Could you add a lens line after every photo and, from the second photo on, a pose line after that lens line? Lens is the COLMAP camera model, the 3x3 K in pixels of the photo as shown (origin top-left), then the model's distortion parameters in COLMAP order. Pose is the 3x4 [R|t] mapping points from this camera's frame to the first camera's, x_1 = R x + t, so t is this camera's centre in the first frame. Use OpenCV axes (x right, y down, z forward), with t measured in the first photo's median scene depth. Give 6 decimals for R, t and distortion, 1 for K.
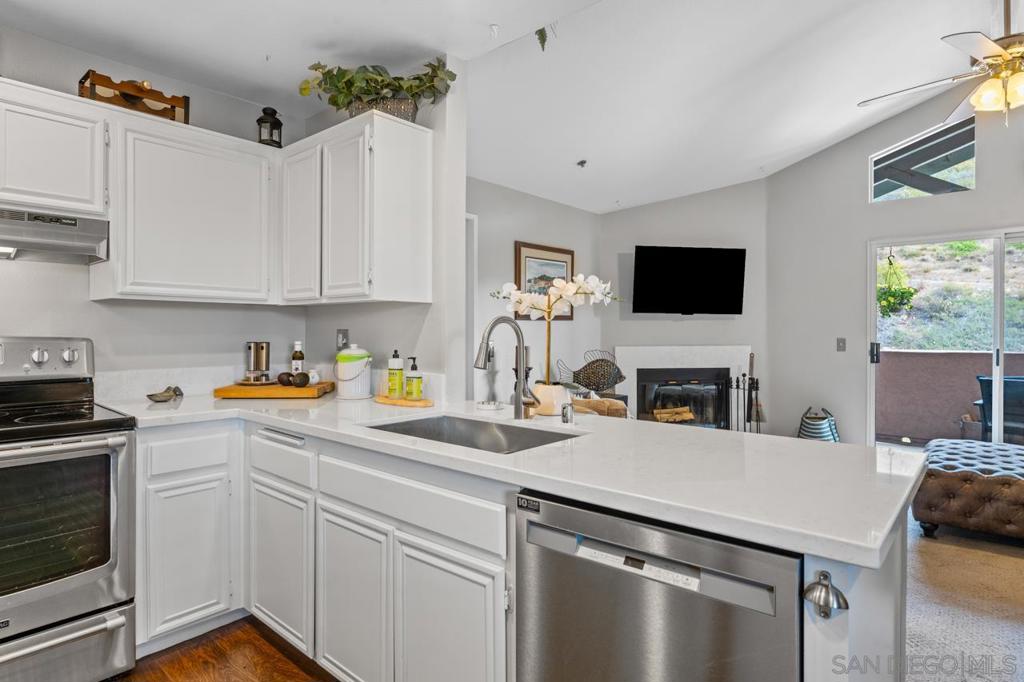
lens RADIAL K [[559.4, 0, 511.3], [0, 559.4, 335.4], [0, 0, 1]] dist [-0.001445, -0.001271]
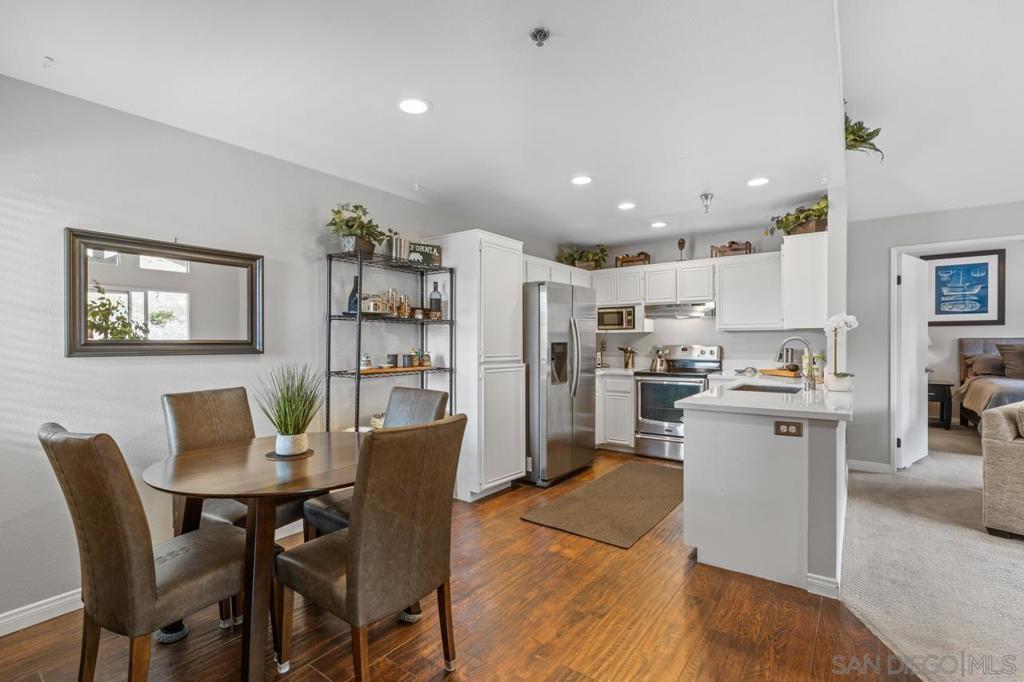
lens RADIAL K [[471.8, 0, 511.6], [0, 471.8, 345.3], [0, 0, 1]] dist [0.000212, -0.000641]
pose [[0.084320, 0.008209, -0.996405, 1.153460], [-0.000500, 0.999966, 0.008196, -0.012418], [0.996439, -0.000193, 0.084322, -0.122272]]
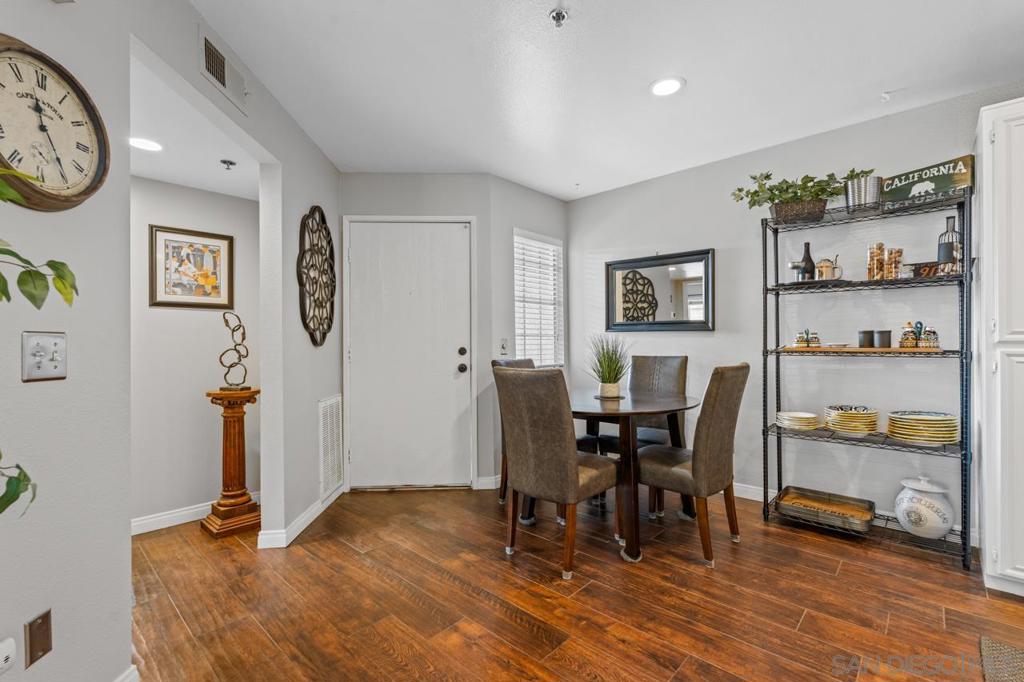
lens RADIAL K [[456.7, 0, 512.0], [0, 456.7, 341.0], [0, 0, 1]] dist [-0.004386, -0.000037]
pose [[-0.999562, 0.007338, 0.028663, 0.557605], [0.007388, 0.999971, 0.001650, 0.037507], [-0.028650, 0.001861, -0.999588, 0.635694]]
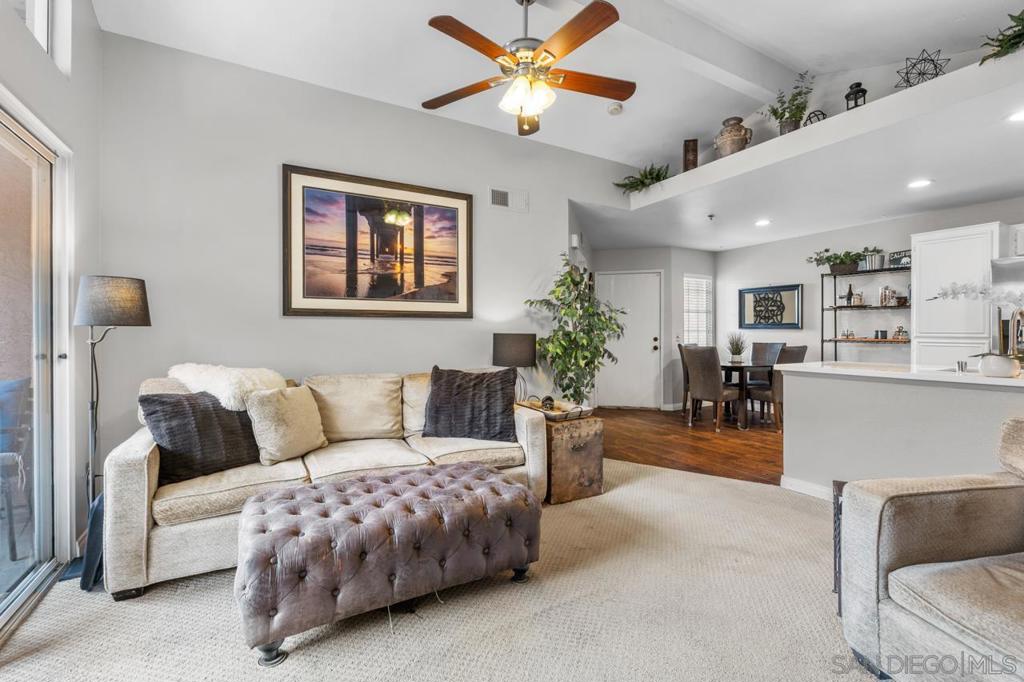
lens RADIAL K [[449.4, 0, 511.0], [0, 449.4, 335.8], [0, 0, 1]] dist [-0.003083, -0.000019]
pose [[-0.943789, 0.001300, 0.330545, 0.667329], [0.005609, 0.999911, 0.012082, 0.014650], [-0.330500, 0.013257, -0.943713, 1.927964]]
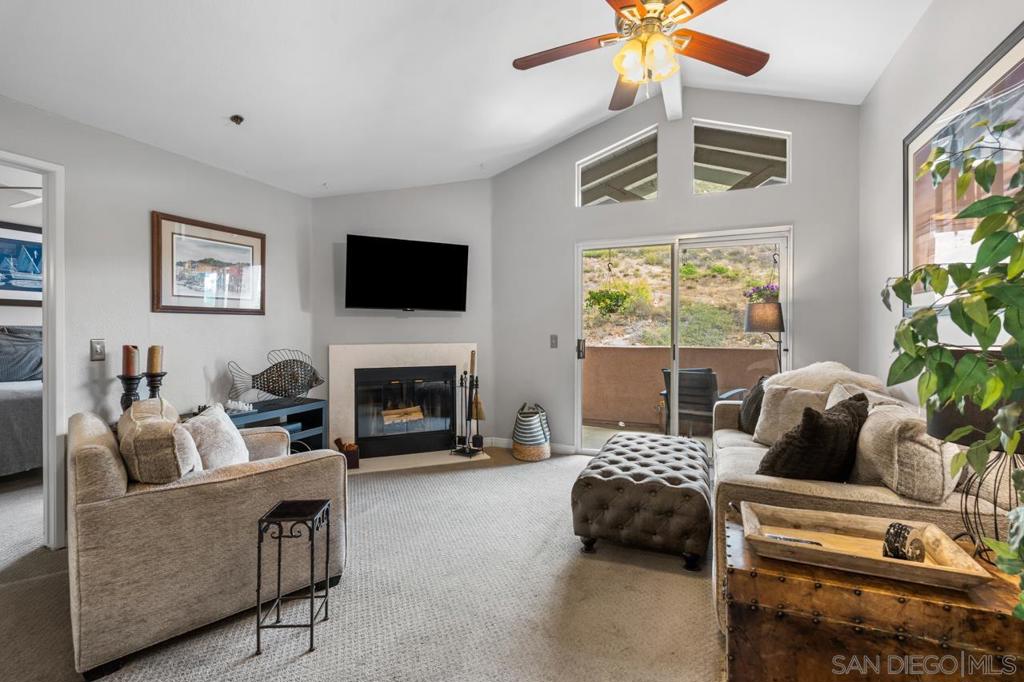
lens RADIAL K [[467.7, 0, 512.9], [0, 467.7, 333.1], [0, 0, 1]] dist [-0.003606, -0.000050]
pose [[0.950786, -0.000438, 0.309848, 0.473563], [0.001957, 0.999988, -0.004592, 0.009284], [-0.309842, 0.004972, 0.950775, 0.373098]]
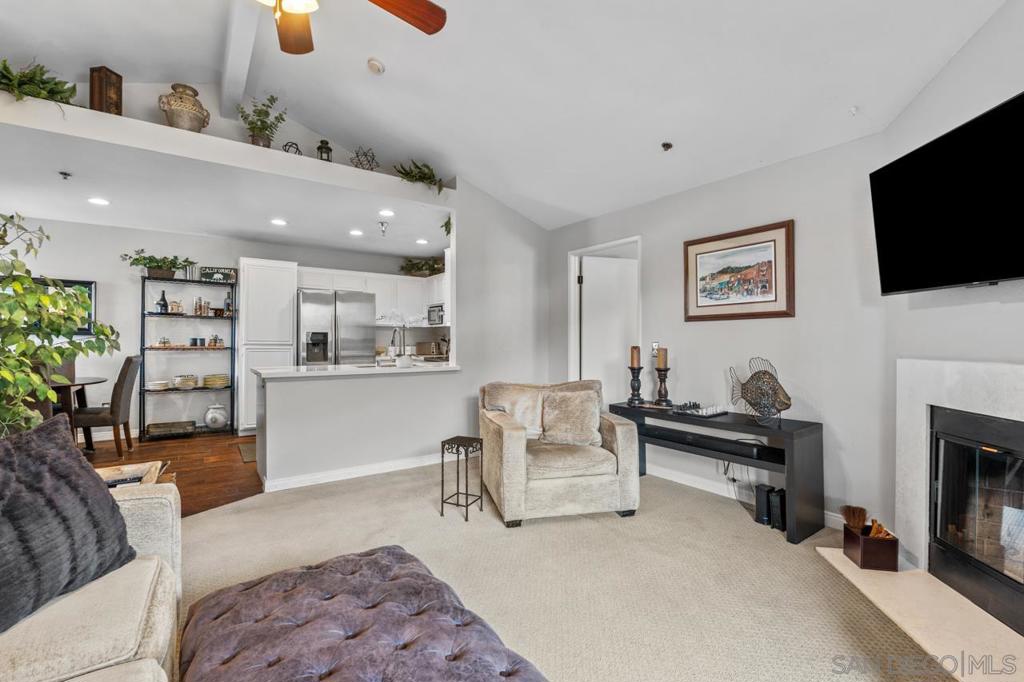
lens RADIAL K [[457.6, 0, 512.0], [0, 457.6, 341.0], [0, 0, 1]] dist [-0.000983, -0.000210]
pose [[-0.243766, 0.001486, -0.969833, 1.445112], [-0.011470, 0.999924, 0.004415, 0.010419], [0.969766, 0.012200, -0.243731, 1.501405]]
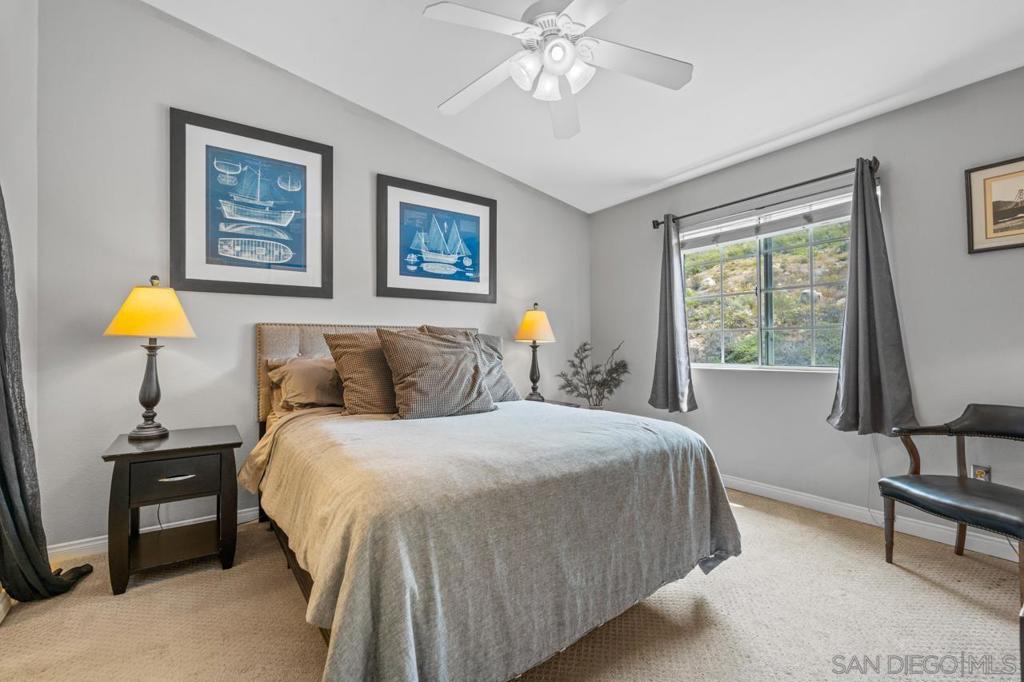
lens RADIAL K [[446.8, 0, 511.8], [0, 446.8, 344.4], [0, 0, 1]] dist [-0.001597, -0.000278]
pose [[0.973601, -0.007660, -0.228129, -0.305566], [0.005503, 0.999934, -0.010089, 0.032192], [0.228191, 0.008567, 0.973579, 1.558352]]
